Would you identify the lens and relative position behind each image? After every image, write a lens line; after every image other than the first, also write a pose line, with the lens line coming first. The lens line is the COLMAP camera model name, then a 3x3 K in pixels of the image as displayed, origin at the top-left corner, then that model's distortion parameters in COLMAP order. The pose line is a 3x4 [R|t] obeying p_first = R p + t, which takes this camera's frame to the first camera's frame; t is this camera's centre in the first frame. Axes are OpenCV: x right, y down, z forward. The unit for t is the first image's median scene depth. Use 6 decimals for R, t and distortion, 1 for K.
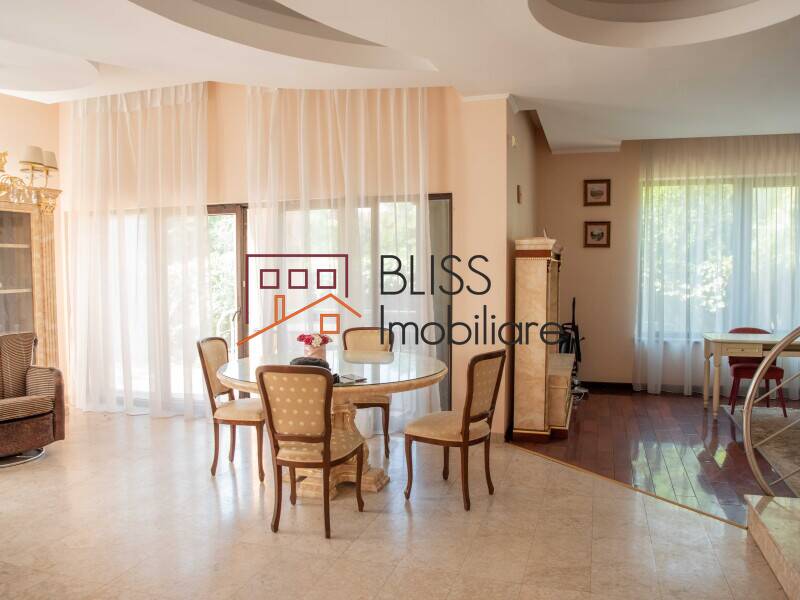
lens RADIAL K [[625.7, 0, 392.7], [0, 625.7, 305.6], [0, 0, 1]] dist [-0.108806, 0.066430]
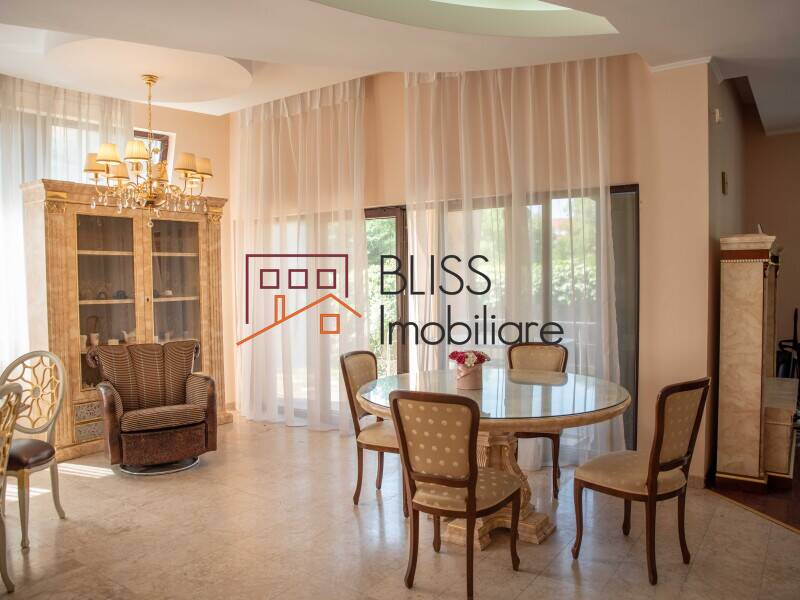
lens RADIAL K [[625.7, 0, 395.3], [0, 625.7, 305.2], [0, 0, 1]] dist [-0.108806, 0.066430]
pose [[0.959032, 0.005544, -0.283243, 0.016810], [-0.009200, 0.999891, -0.011577, -0.005322], [0.283148, 0.013709, 0.958978, 0.123798]]
